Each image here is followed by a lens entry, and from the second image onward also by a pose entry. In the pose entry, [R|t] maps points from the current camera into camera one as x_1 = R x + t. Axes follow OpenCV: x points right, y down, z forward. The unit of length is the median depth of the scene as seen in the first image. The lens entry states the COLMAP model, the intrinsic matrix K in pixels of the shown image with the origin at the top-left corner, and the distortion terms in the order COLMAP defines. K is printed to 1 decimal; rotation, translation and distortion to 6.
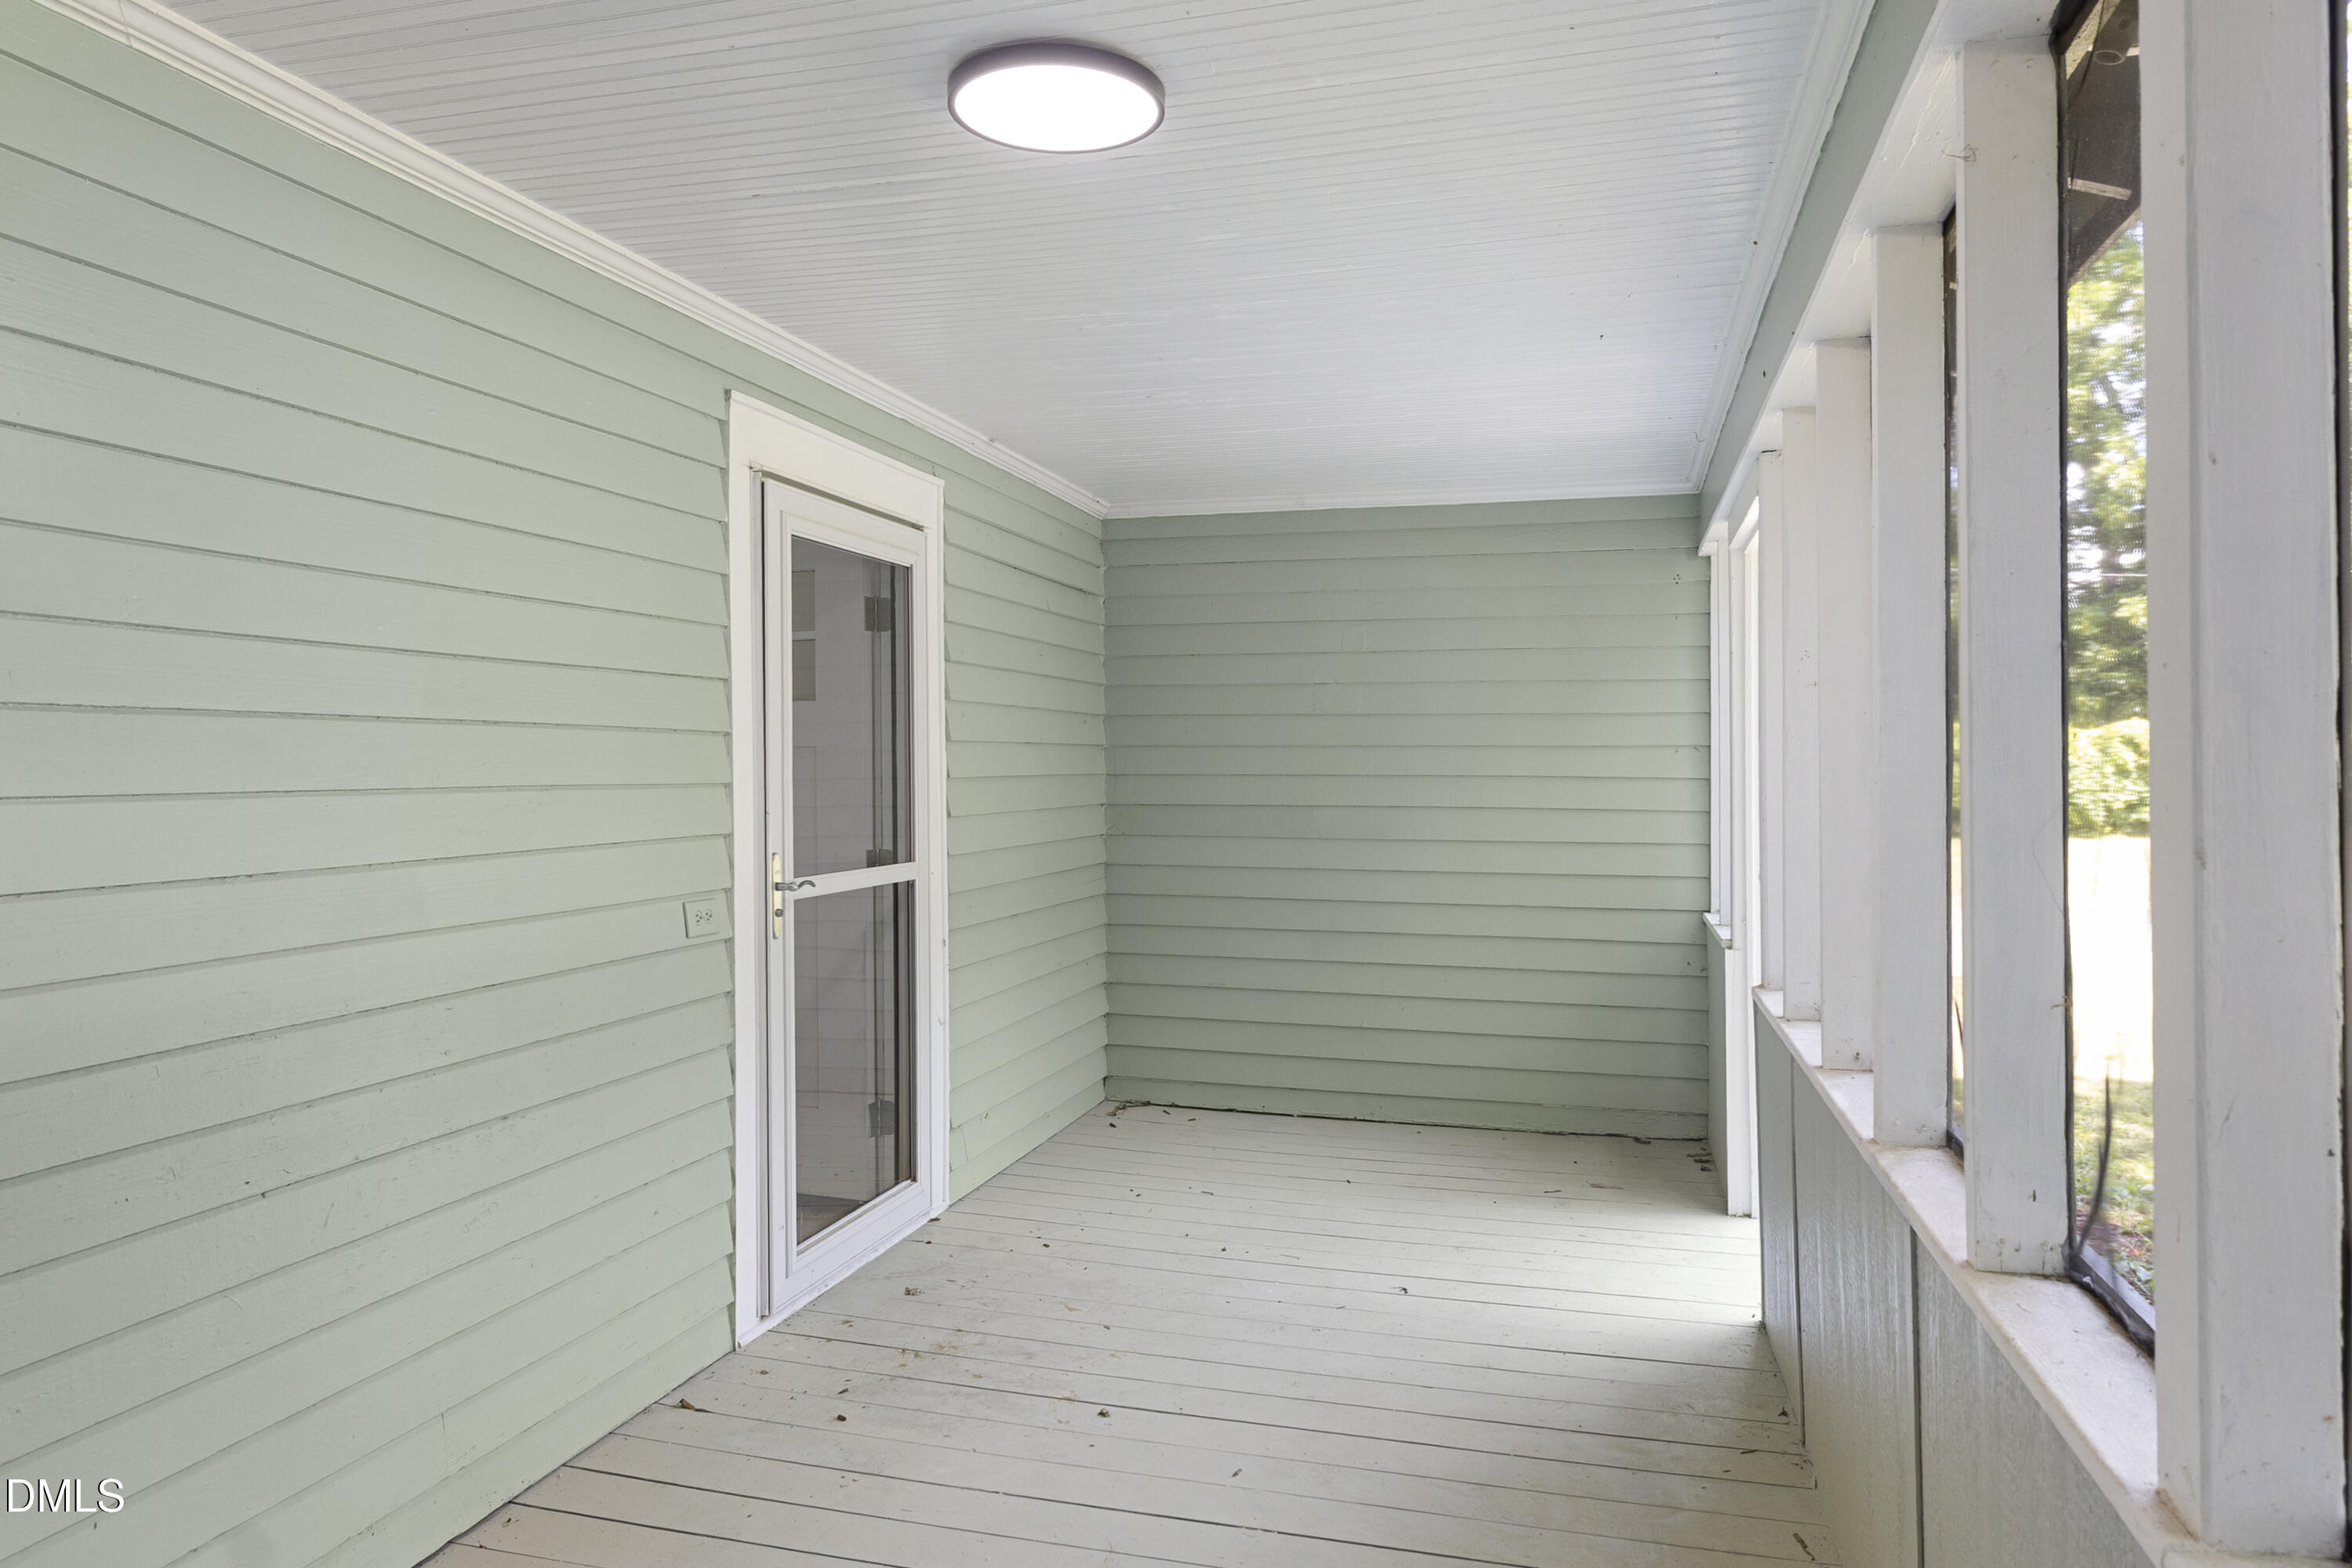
lens RADIAL K [[1499.7, 0, 1172.1], [0, 1499.7, 779.4], [0, 0, 1]] dist [0.009495, 0.004015]
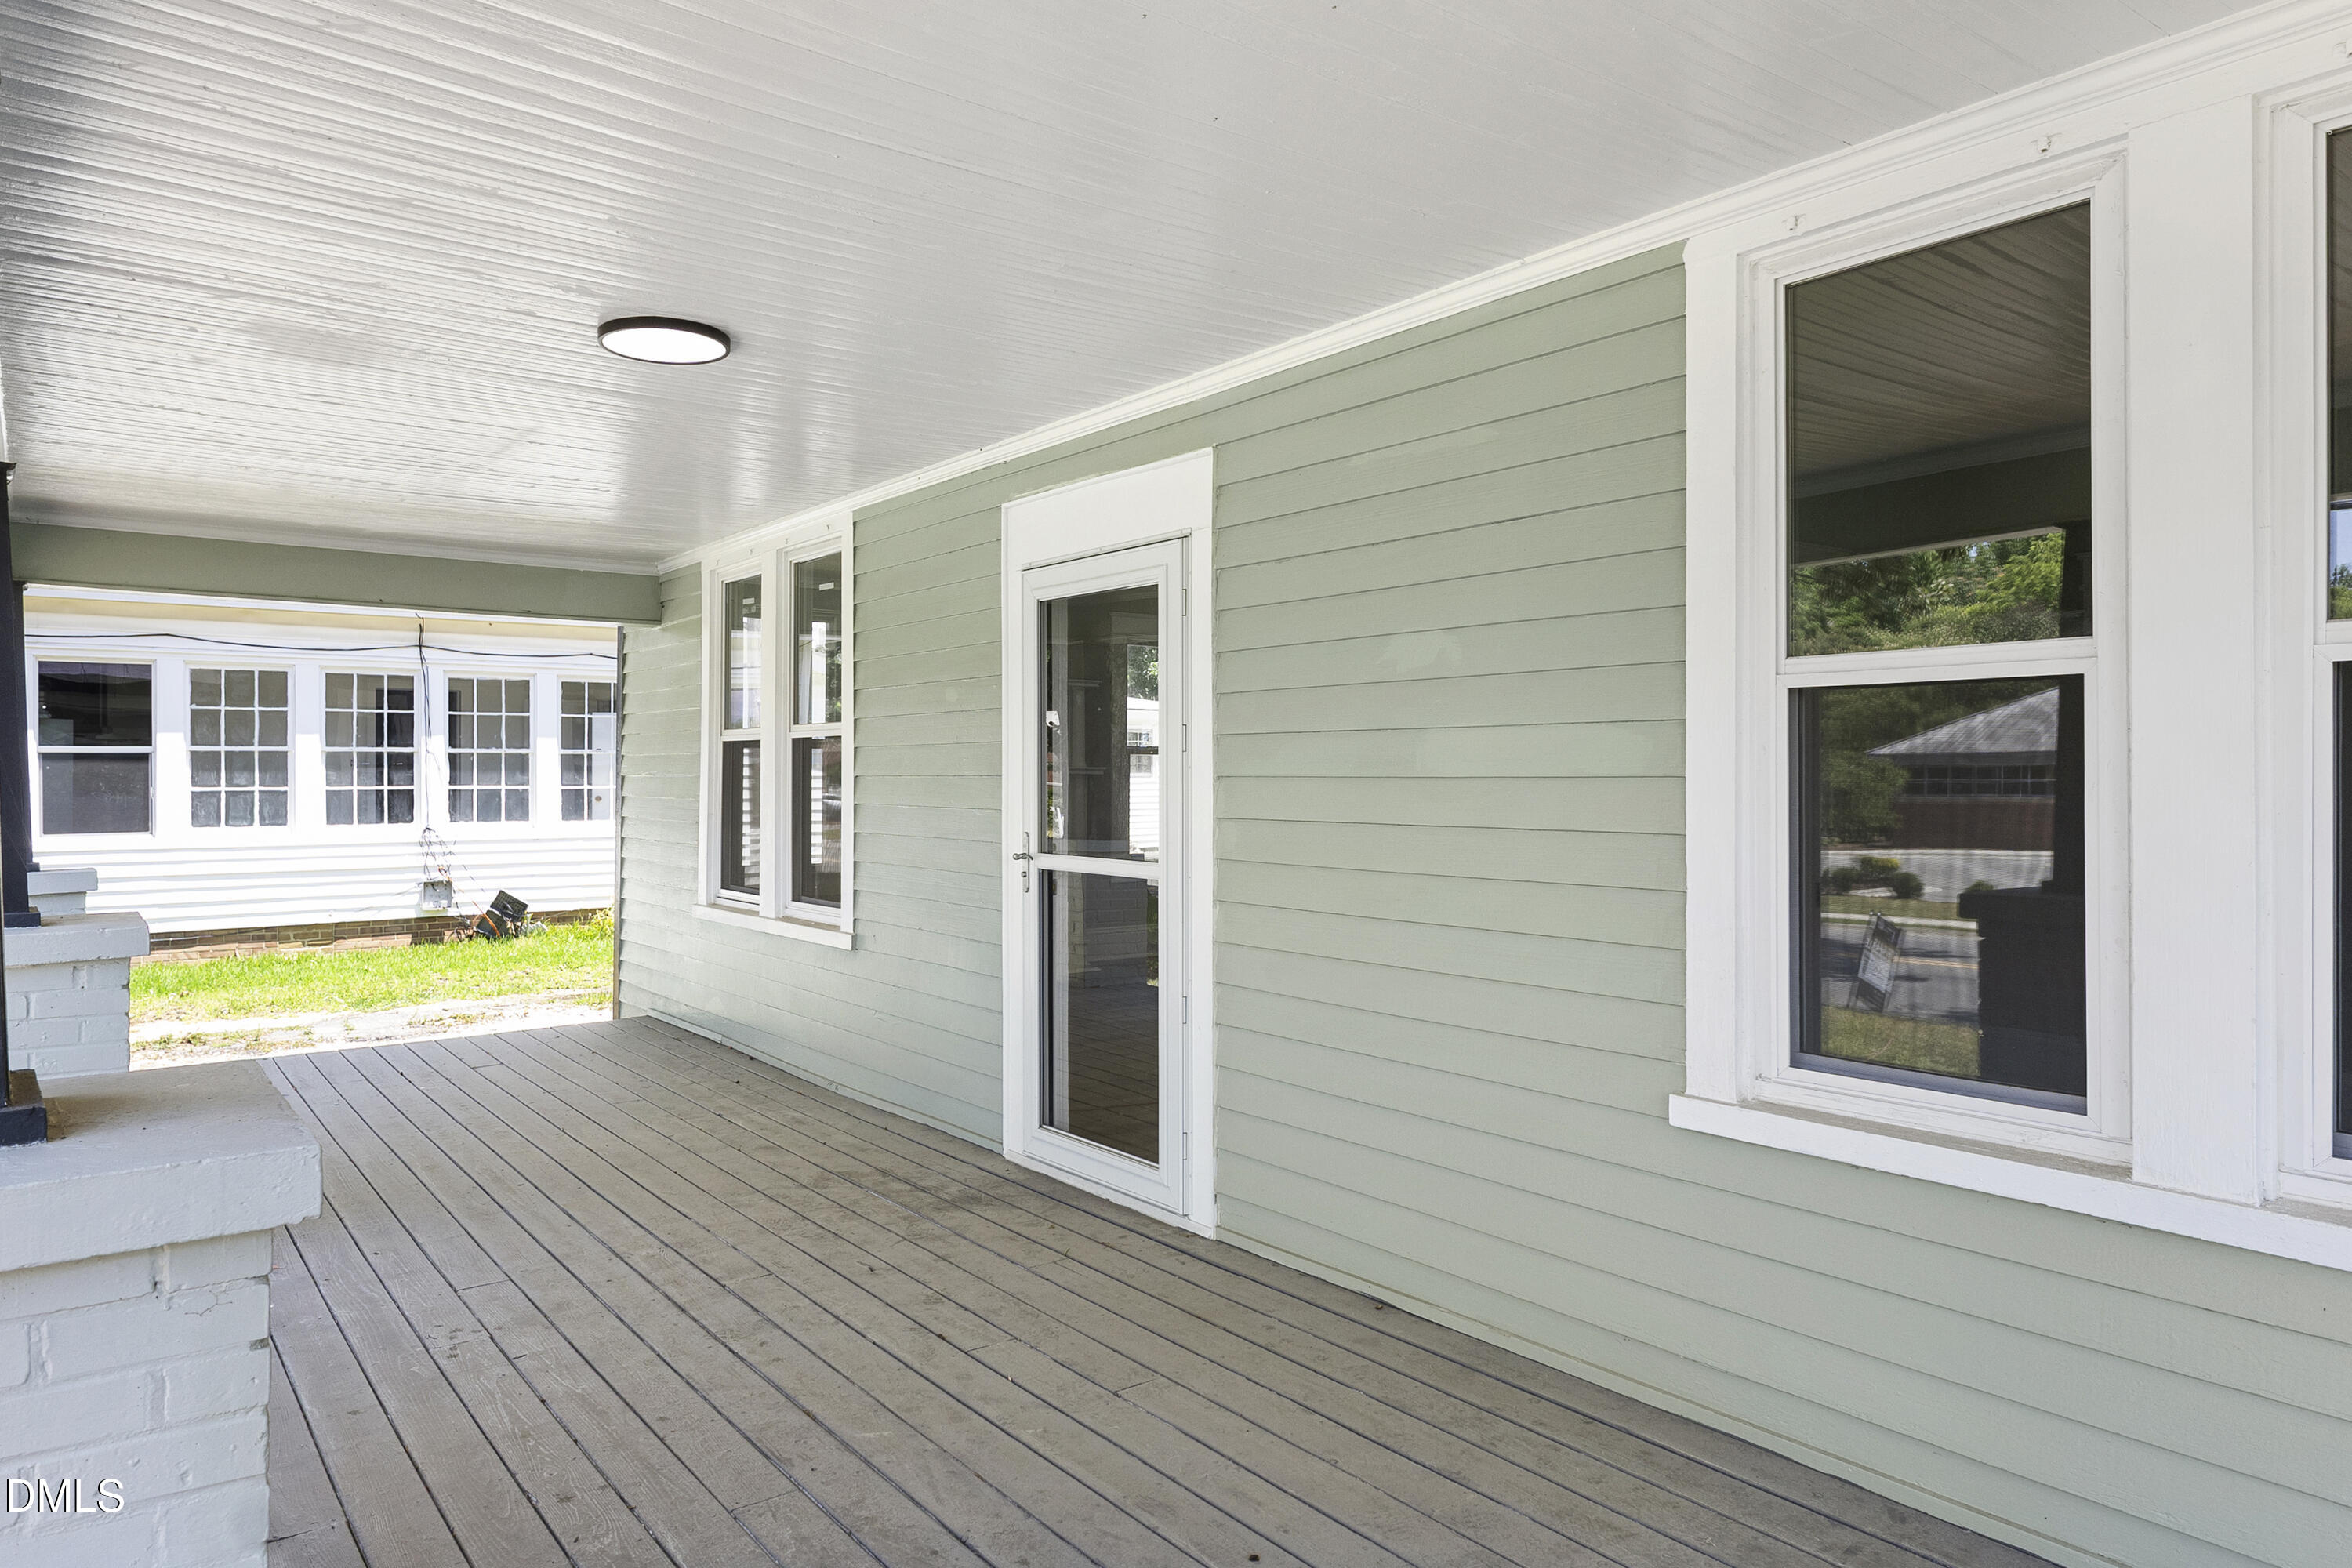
lens RADIAL K [[1499.7, 0, 1176.3], [0, 1499.7, 777.6], [0, 0, 1]] dist [0.009495, 0.004015]
pose [[-0.607975, 0.005883, -0.793934, 0.646736], [0.000839, 0.999977, 0.006767, -0.010402], [0.793956, 0.003448, -0.607966, 1.645593]]
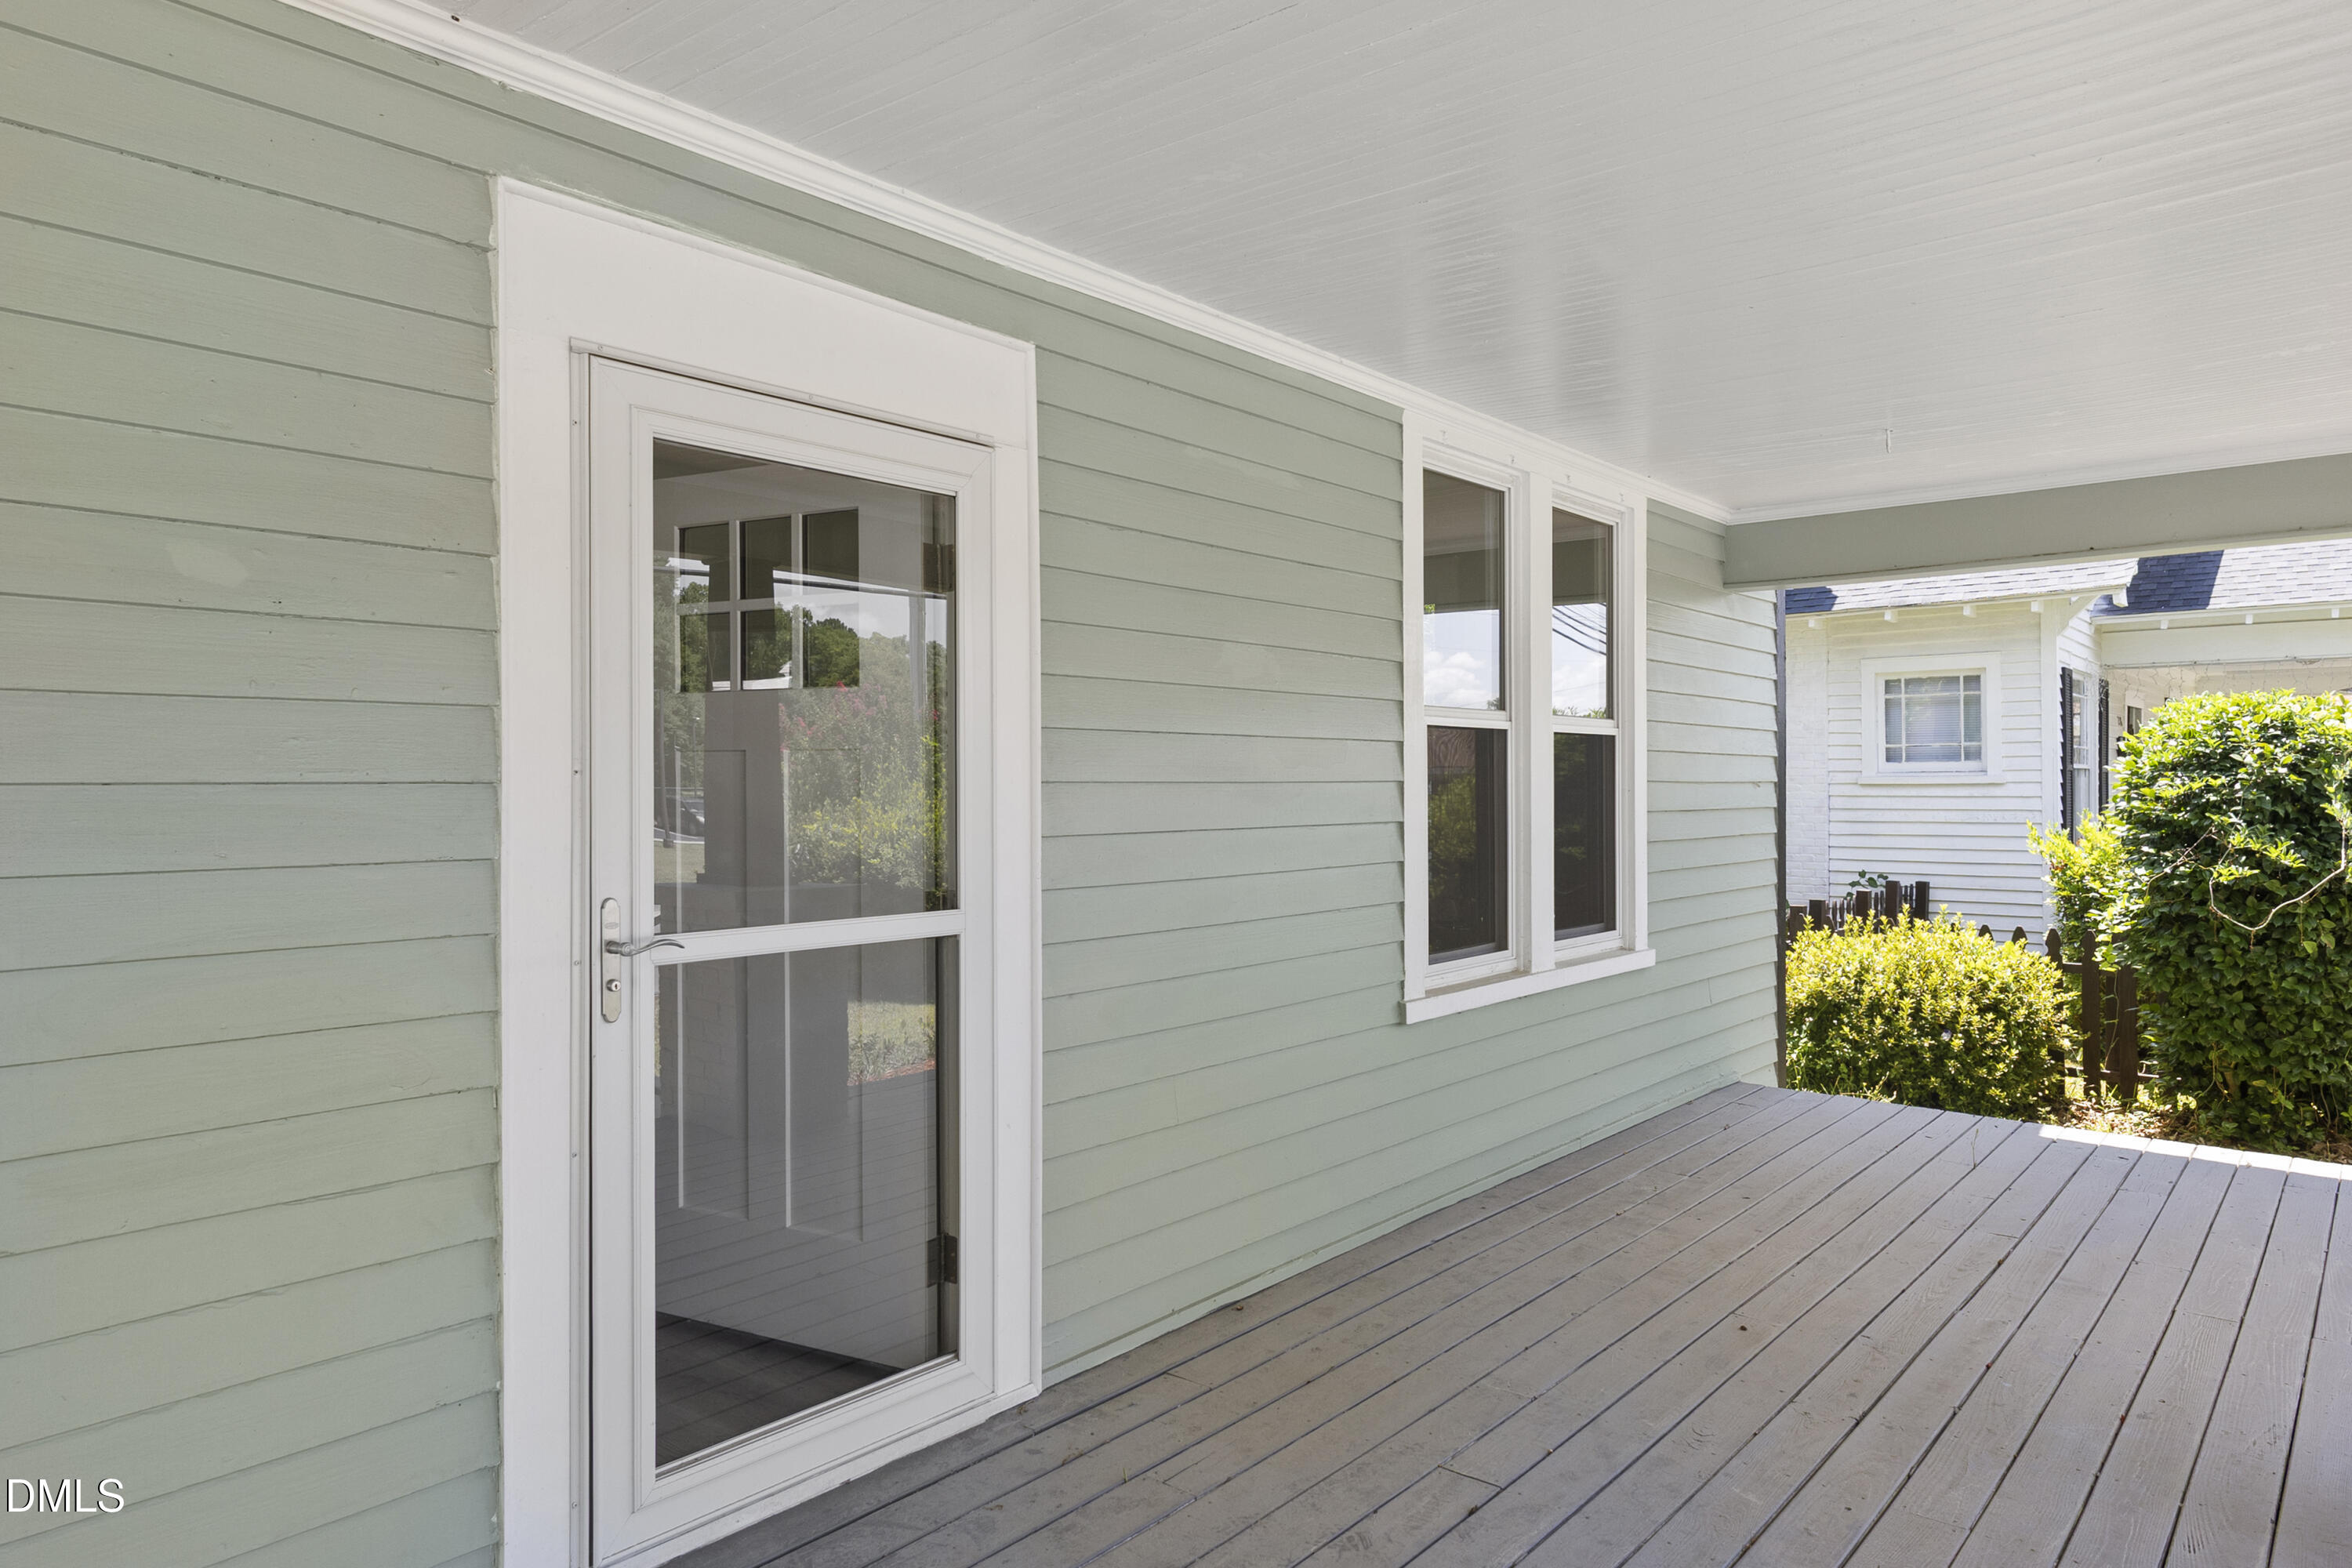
lens RADIAL K [[1499.7, 0, 1163.9], [0, 1499.7, 782.7], [0, 0, 1]] dist [0.009495, 0.004015]
pose [[0.907895, 0.004017, -0.419179, 0.213634], [-0.003788, 0.999992, 0.001378, -0.005528], [0.419181, 0.000337, 0.907903, 0.397733]]
